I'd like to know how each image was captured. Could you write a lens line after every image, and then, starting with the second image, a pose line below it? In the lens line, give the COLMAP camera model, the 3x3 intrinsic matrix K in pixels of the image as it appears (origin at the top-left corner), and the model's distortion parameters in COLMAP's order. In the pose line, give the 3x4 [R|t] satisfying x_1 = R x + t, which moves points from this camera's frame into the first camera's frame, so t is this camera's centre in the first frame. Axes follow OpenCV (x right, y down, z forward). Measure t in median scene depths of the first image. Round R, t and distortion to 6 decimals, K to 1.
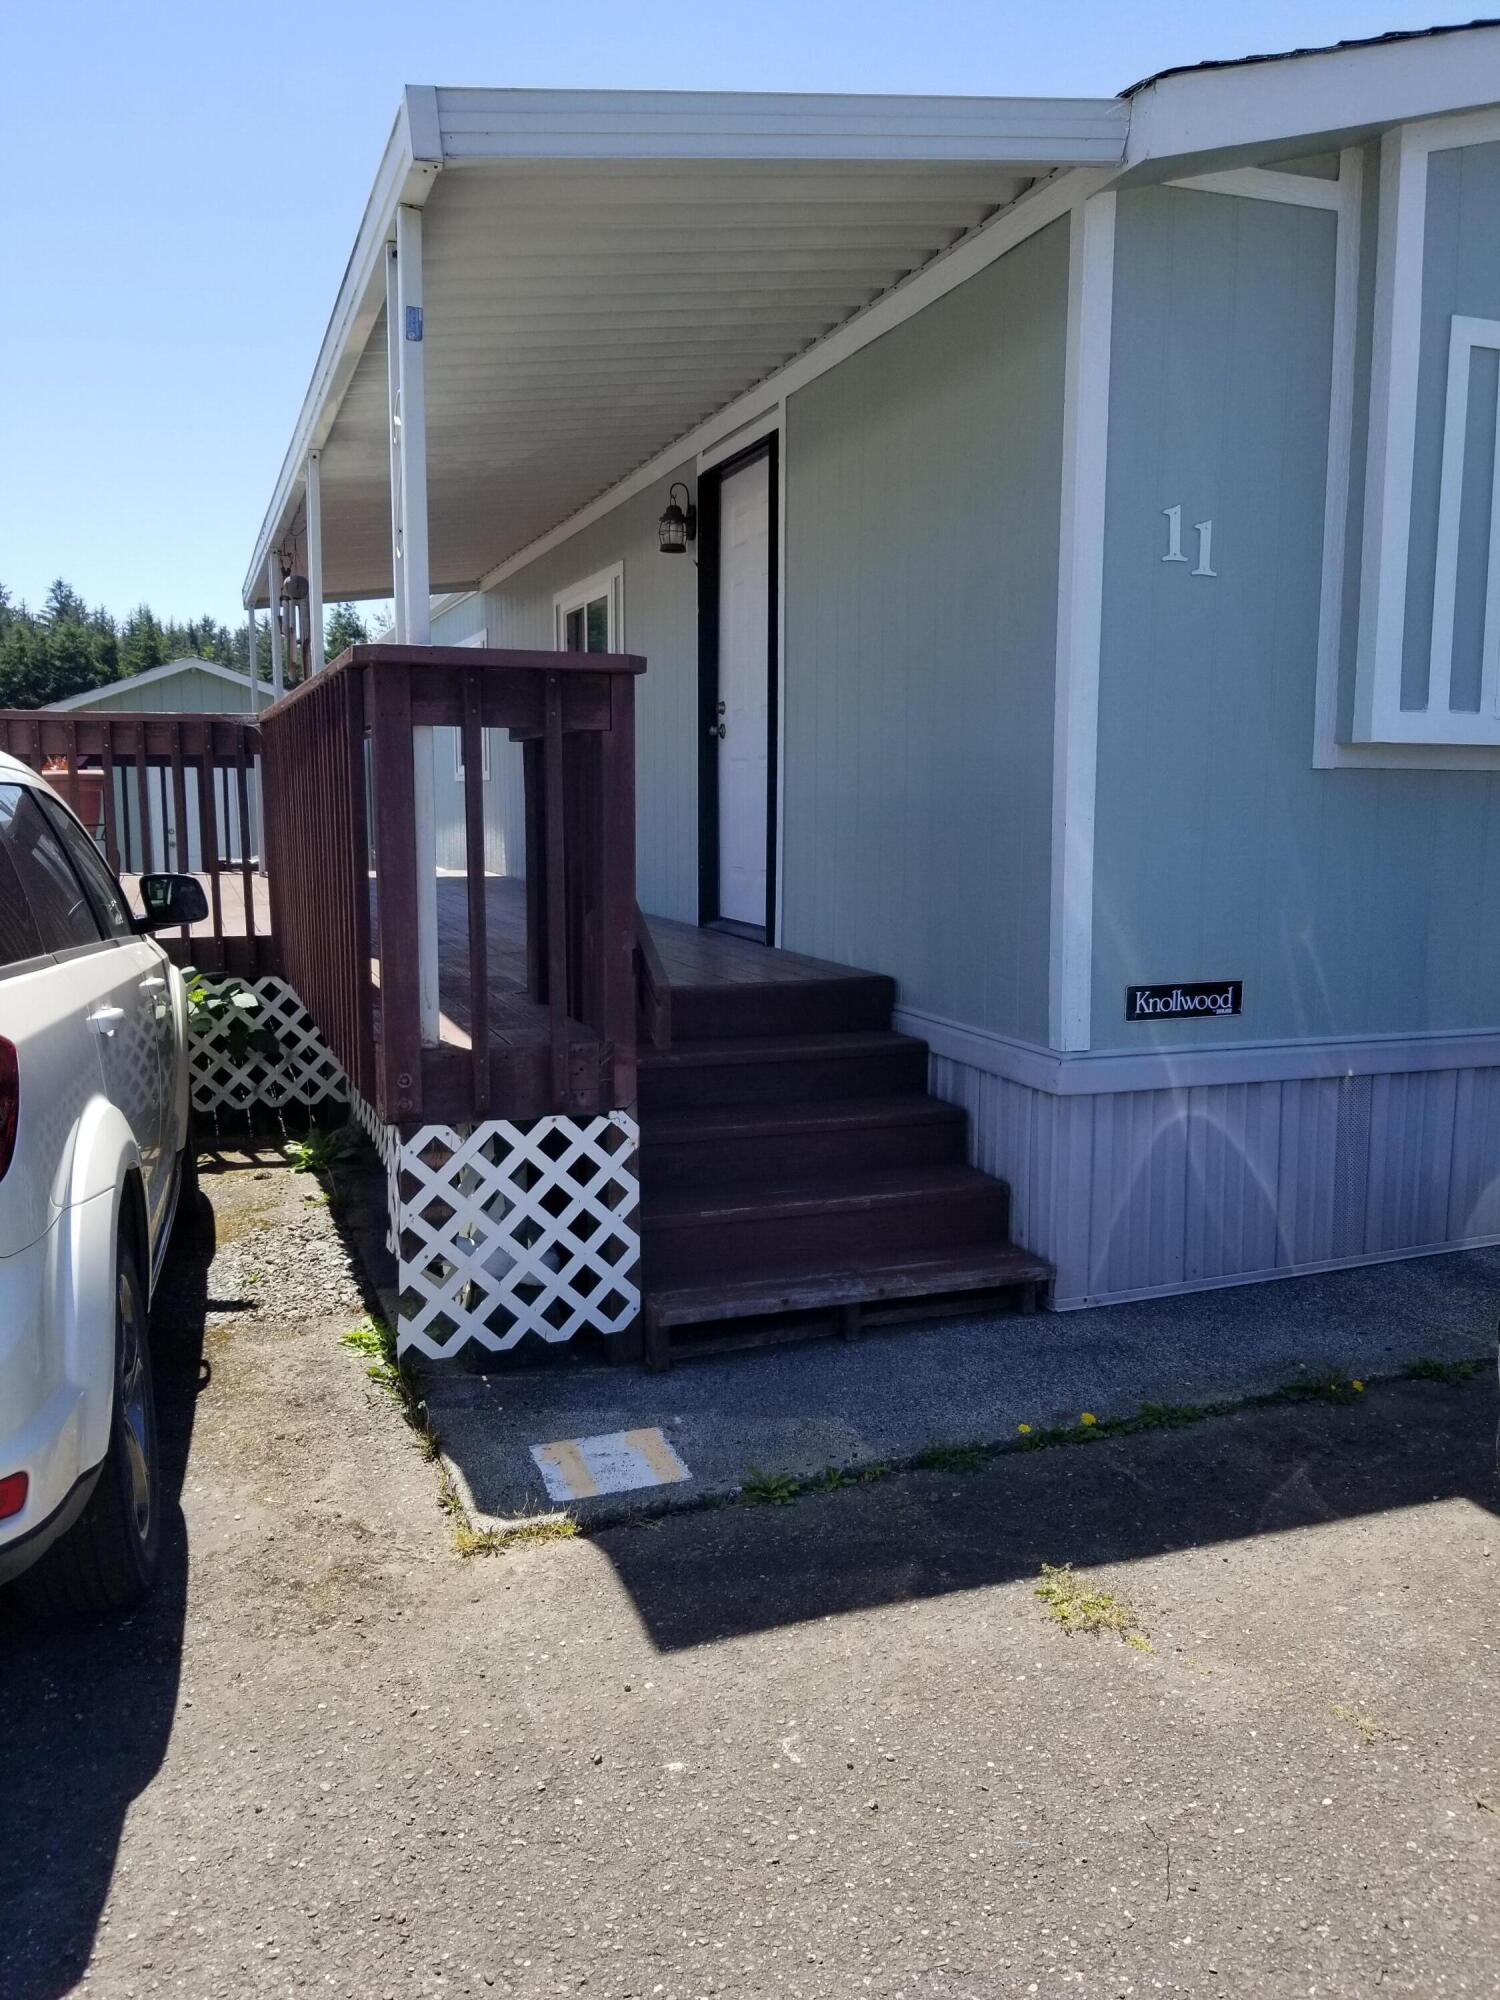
lens RADIAL K [[1622.0, 0, 738.7], [0, 1622.0, 1014.7], [0, 0, 1]] dist [0.046101, -0.003991]
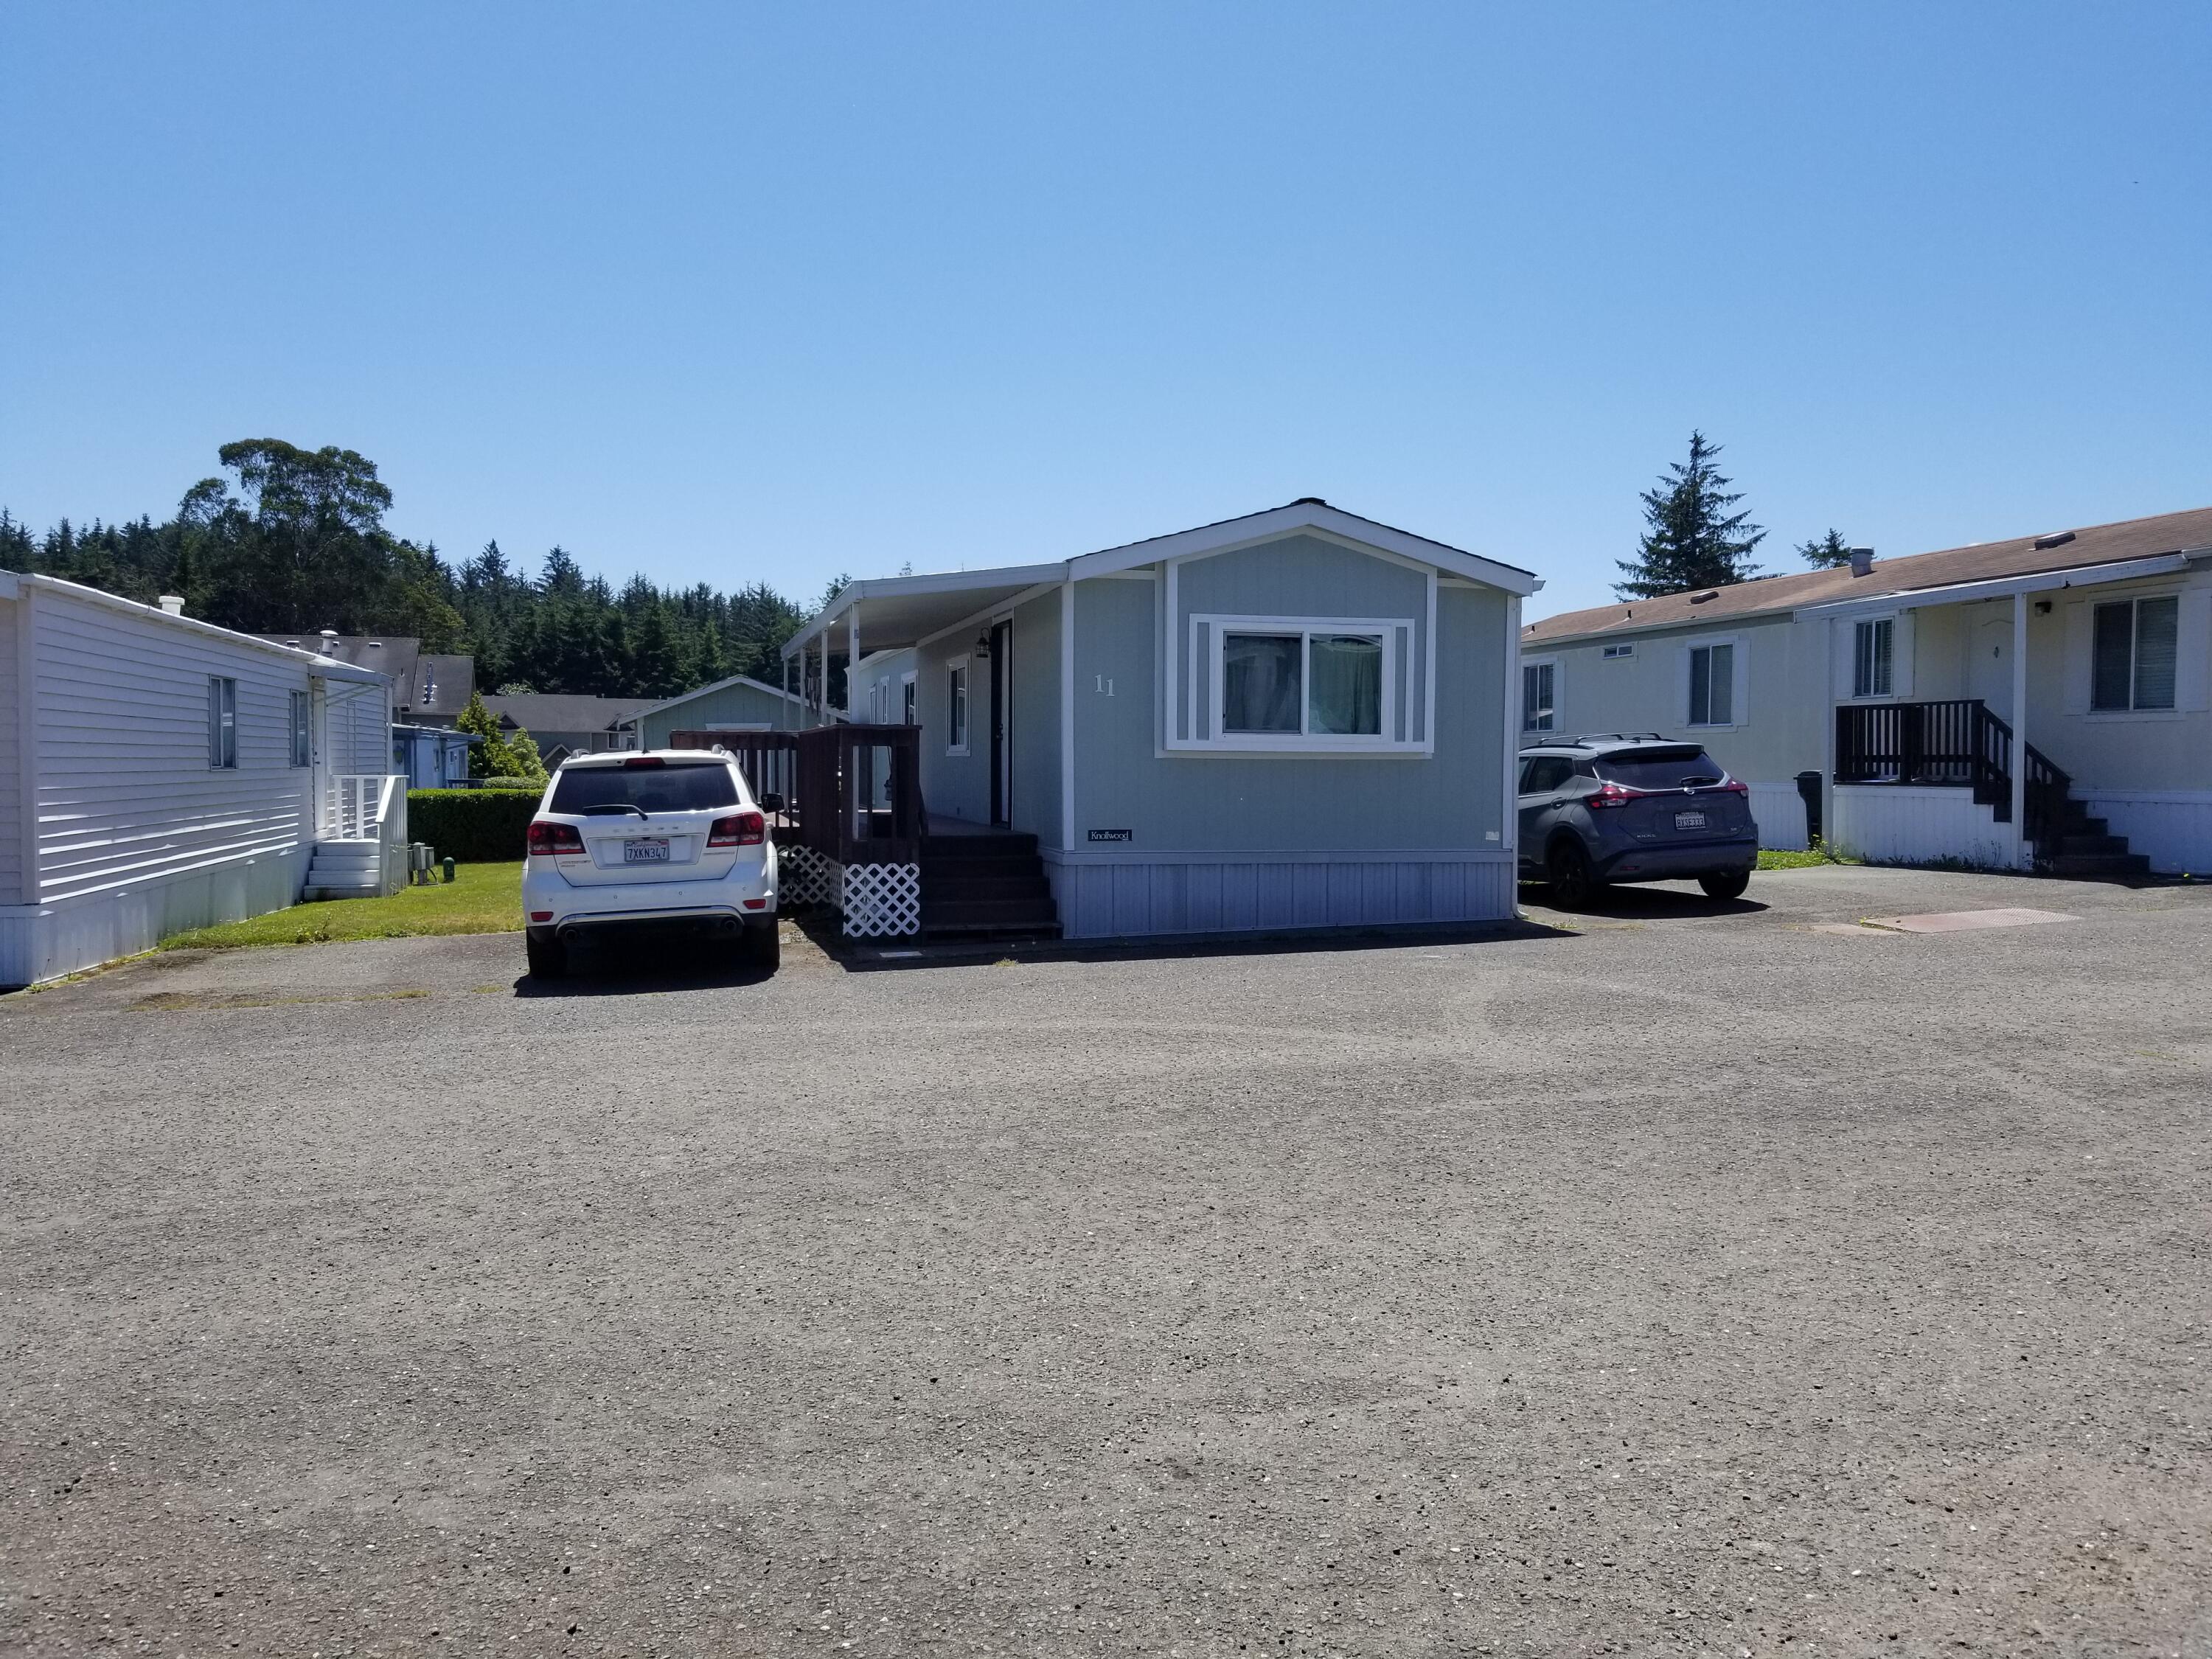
lens RADIAL K [[1794.0, 0, 1117.9], [0, 1794.0, 824.5], [0, 0, 1]] dist [0.046101, -0.003991]
pose [[0.996806, 0.005416, -0.079682, 0.608988], [-0.013454, 0.994827, -0.100690, 0.332832], [0.078724, 0.101440, 0.991722, -2.483719]]
